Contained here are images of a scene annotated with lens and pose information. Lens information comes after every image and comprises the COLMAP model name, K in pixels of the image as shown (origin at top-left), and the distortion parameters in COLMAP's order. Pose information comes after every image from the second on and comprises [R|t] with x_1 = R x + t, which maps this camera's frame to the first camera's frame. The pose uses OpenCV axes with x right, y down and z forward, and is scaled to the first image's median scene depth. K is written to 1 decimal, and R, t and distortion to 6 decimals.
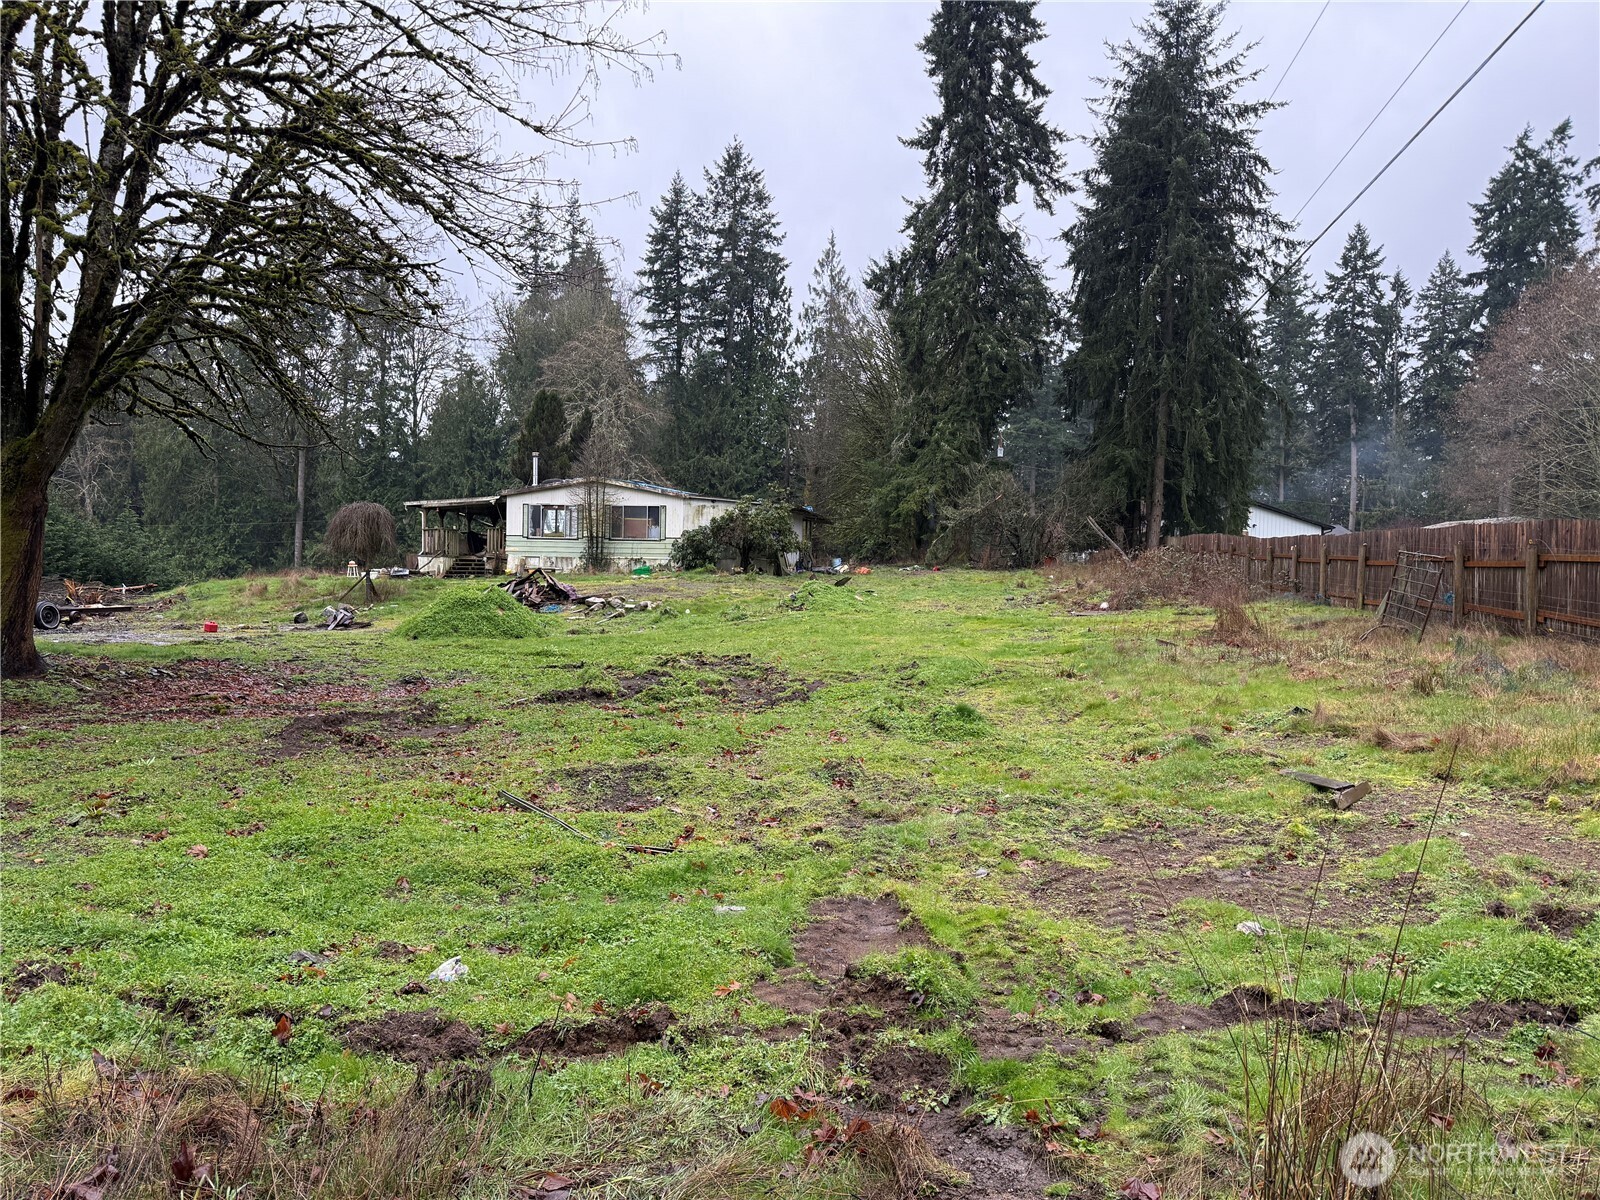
lens RADIAL K [[1118.2, 0, 803.9], [0, 1118.2, 603.3], [0, 0, 1]] dist [0.131951, -0.002538]
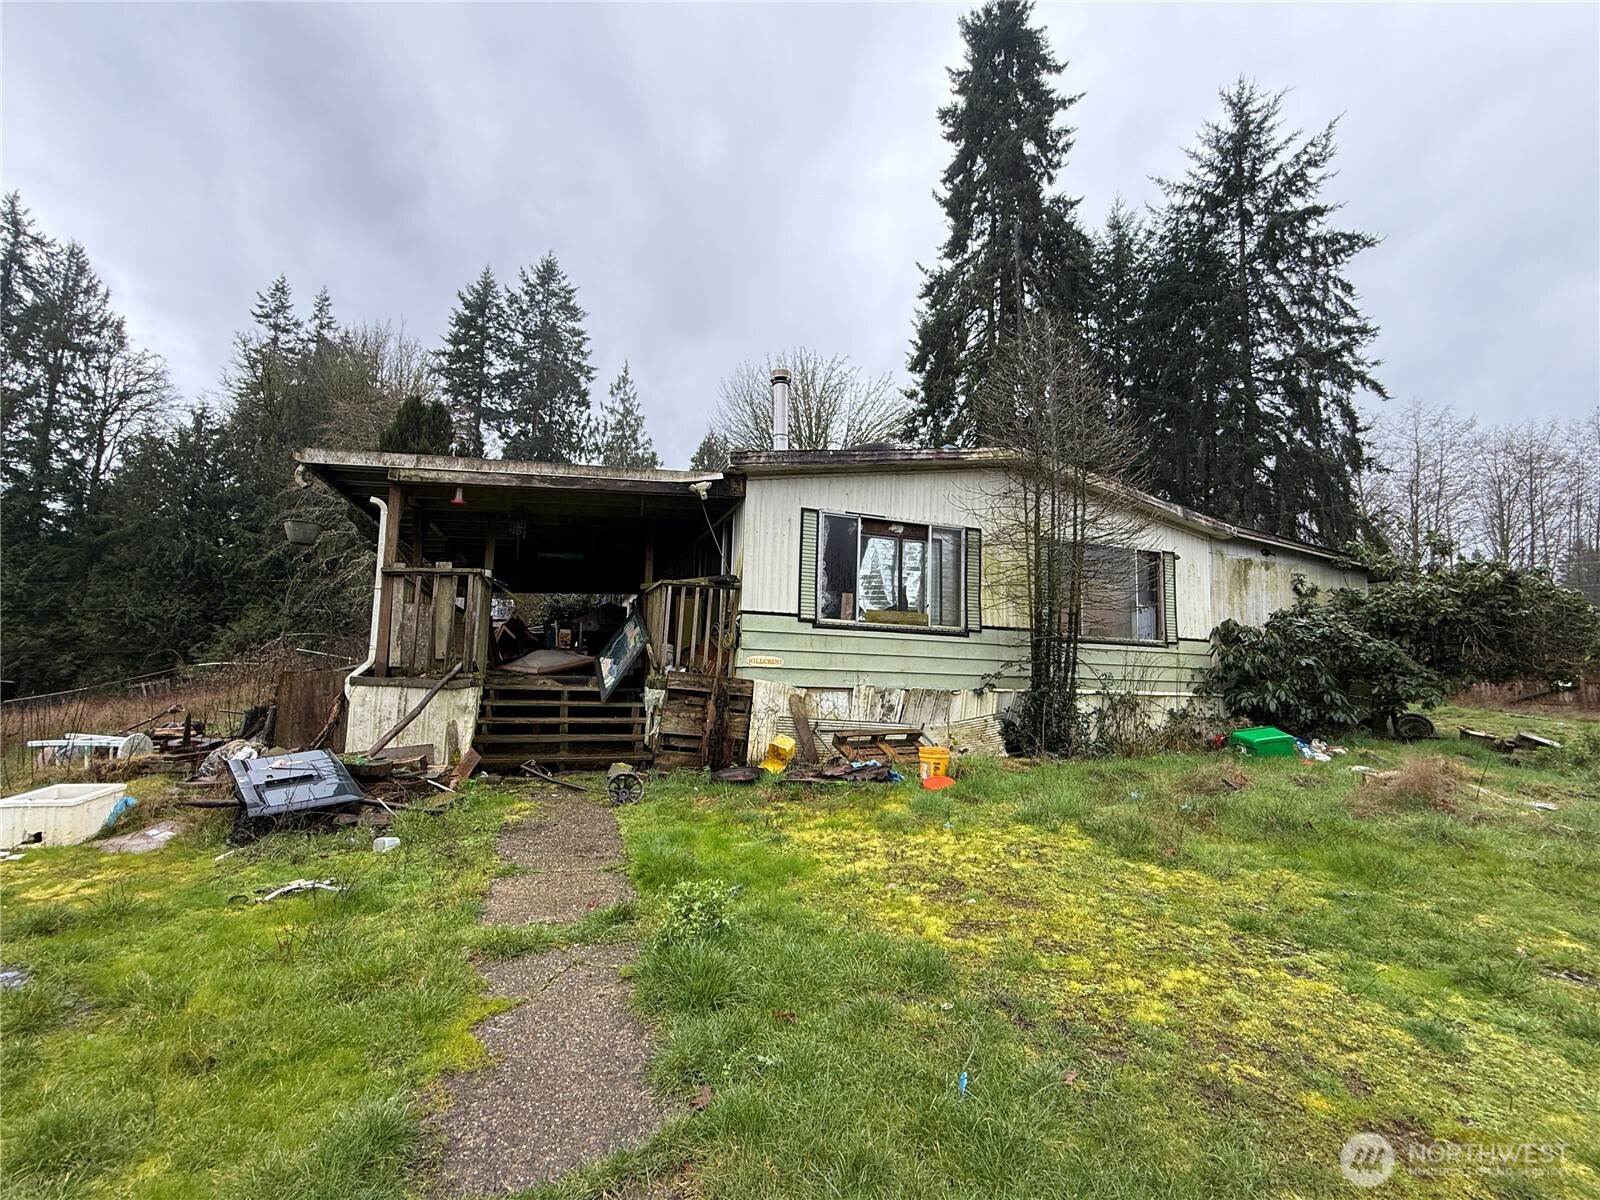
lens RADIAL K [[673.2, 0, 802.8], [0, 673.2, 601.7], [0, 0, 1]] dist [0.000656, 0.000526]
pose [[0.867500, 0.059379, 0.493881, -0.240828], [-0.006189, 0.994061, -0.108644, -0.032010], [-0.497399, 0.091192, 0.862715, 0.612181]]
